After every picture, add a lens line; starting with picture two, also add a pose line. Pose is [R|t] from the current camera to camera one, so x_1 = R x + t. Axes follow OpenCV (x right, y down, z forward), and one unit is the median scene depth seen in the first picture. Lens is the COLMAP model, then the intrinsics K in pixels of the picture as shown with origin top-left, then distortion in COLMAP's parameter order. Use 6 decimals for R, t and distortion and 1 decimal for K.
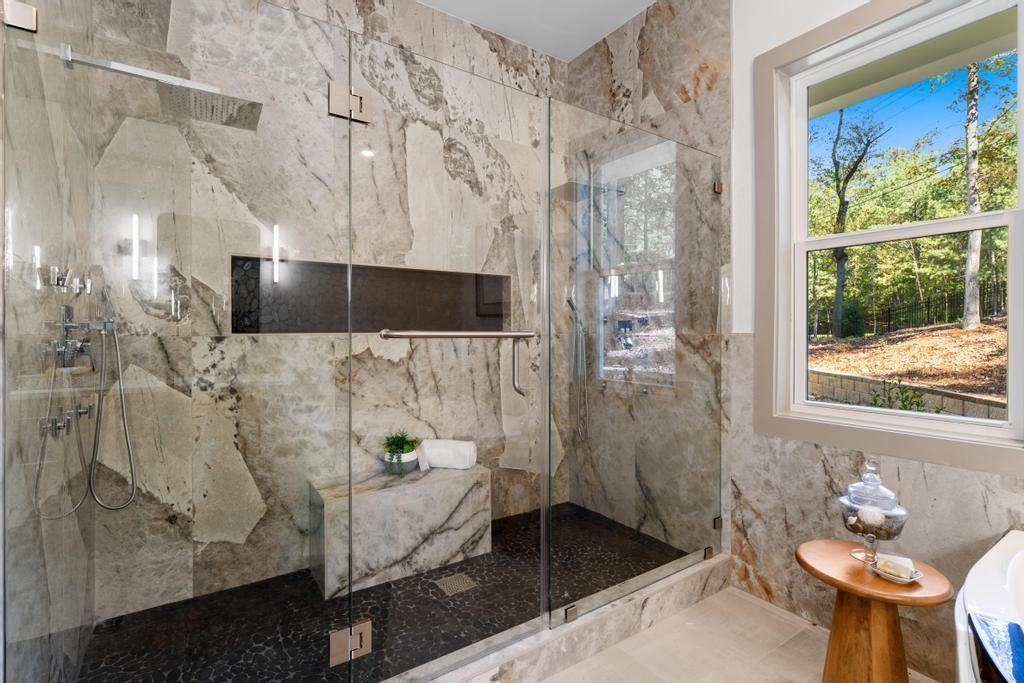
lens RADIAL K [[483.7, 0, 510.5], [0, 483.7, 333.6], [0, 0, 1]] dist [-0.002474, -0.000220]
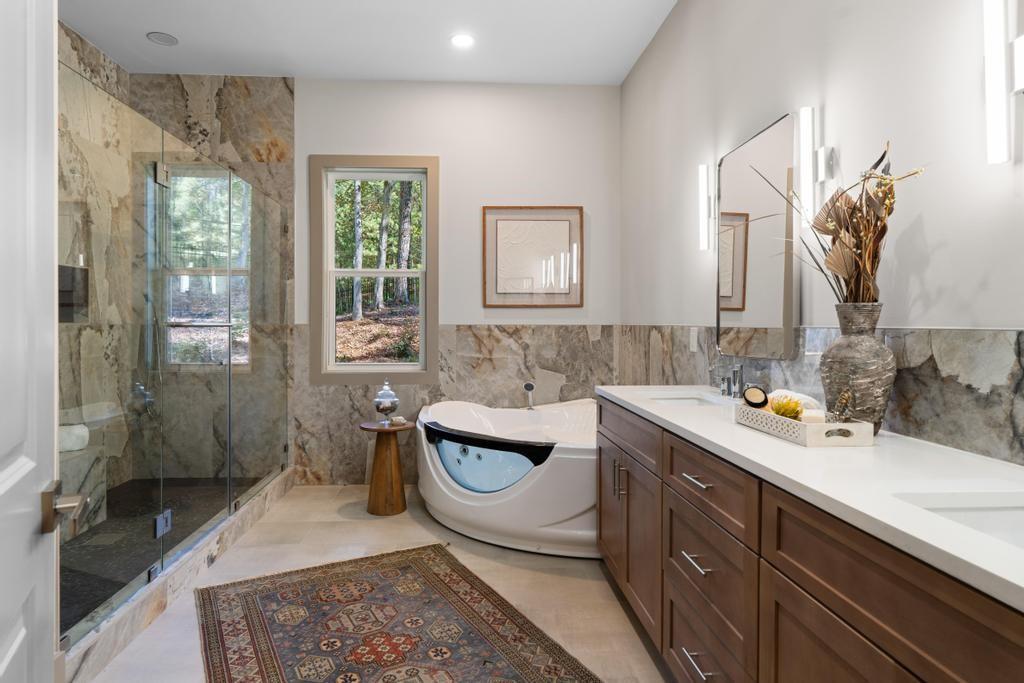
lens RADIAL K [[574.8, 0, 512.3], [0, 574.8, 325.1], [0, 0, 1]] dist [-0.000768, -0.000145]
pose [[0.486978, -0.002176, 0.873412, -0.780178], [0.000003, 0.999997, 0.002490, -0.001485], [-0.873414, -0.001209, 0.486976, -0.490925]]
